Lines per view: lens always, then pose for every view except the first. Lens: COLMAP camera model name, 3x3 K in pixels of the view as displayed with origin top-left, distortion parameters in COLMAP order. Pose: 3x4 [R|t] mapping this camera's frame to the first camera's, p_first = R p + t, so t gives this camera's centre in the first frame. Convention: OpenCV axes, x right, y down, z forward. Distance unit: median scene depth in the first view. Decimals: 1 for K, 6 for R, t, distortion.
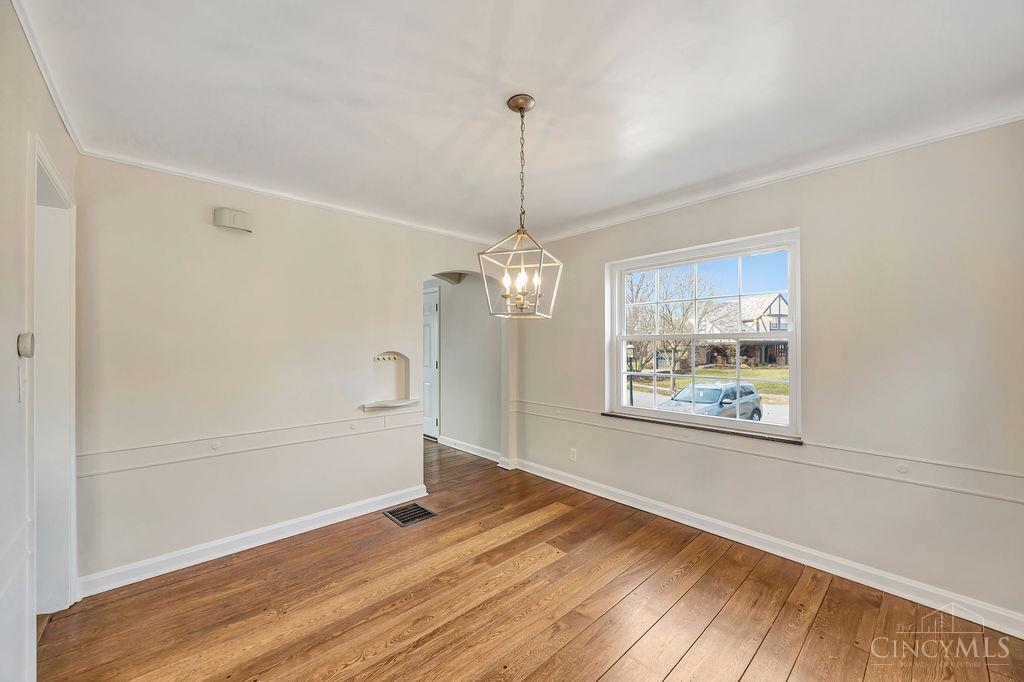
lens RADIAL K [[397.3, 0, 518.0], [0, 397.3, 342.3], [0, 0, 1]] dist [-0.002775, 0.000286]
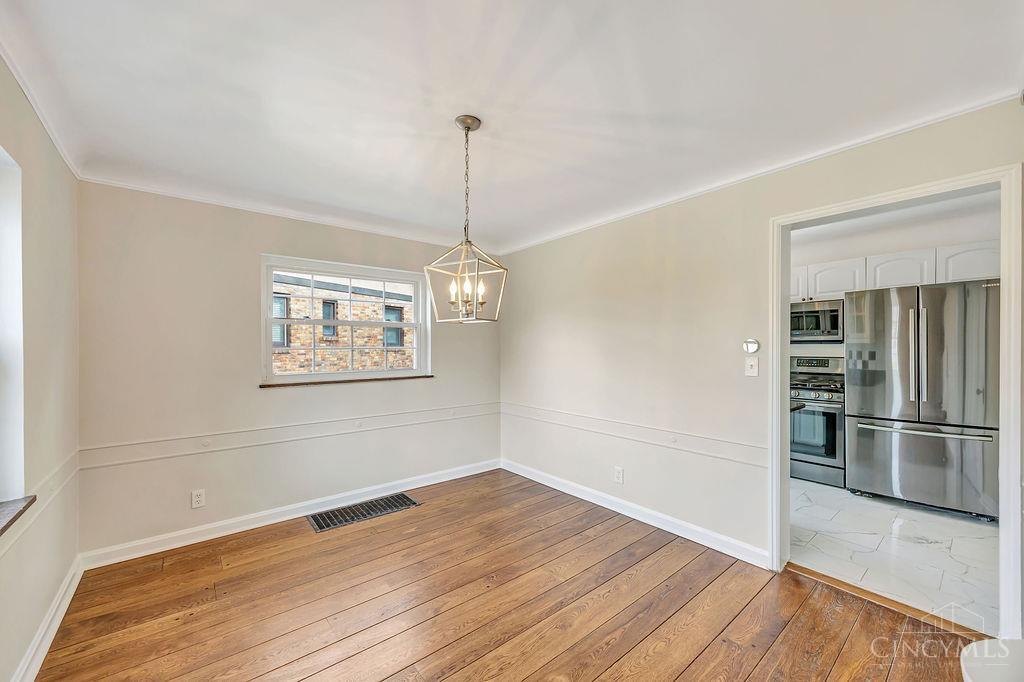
lens RADIAL K [[397.3, 0, 518.8], [0, 397.3, 347.9], [0, 0, 1]] dist [-0.002775, 0.000286]
pose [[-0.998455, 0.004434, 0.055398, -0.152594], [0.004427, 0.999990, -0.000243, -0.000008], [-0.055399, 0.000003, -0.998464, 1.690982]]
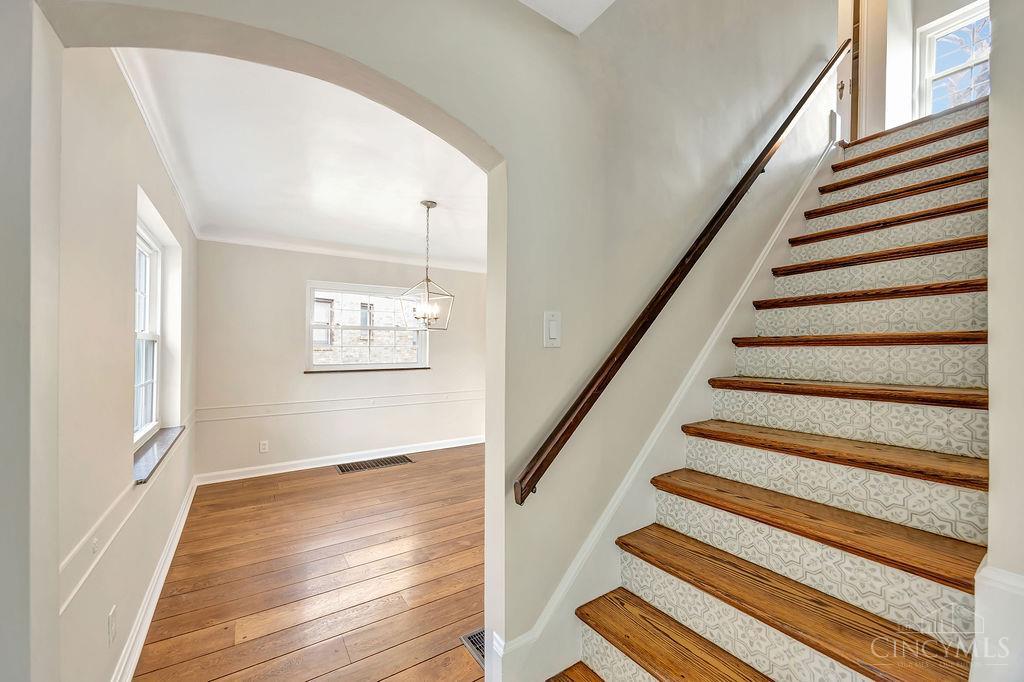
lens RADIAL K [[397.3, 0, 516.2], [0, 397.3, 341.6], [0, 0, 1]] dist [-0.002775, 0.000286]
pose [[-0.987739, 0.001645, 0.156103, -0.523503], [-0.000525, 0.999904, -0.013864, 0.000583], [-0.156110, -0.013776, -0.987644, 2.147911]]
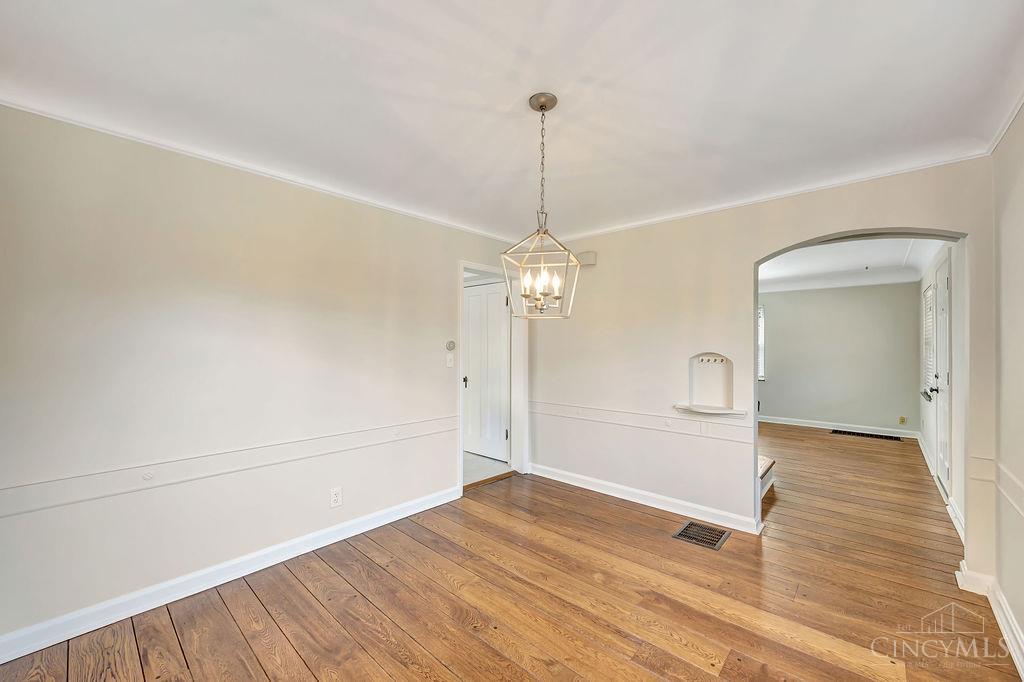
lens RADIAL K [[397.3, 0, 514.4], [0, 397.3, 341.9], [0, 0, 1]] dist [-0.002775, 0.000286]
pose [[0.078571, -0.010429, -0.996854, 0.805833], [0.007738, 0.999922, -0.009851, 0.004897], [0.996878, -0.006940, 0.078646, 0.697652]]
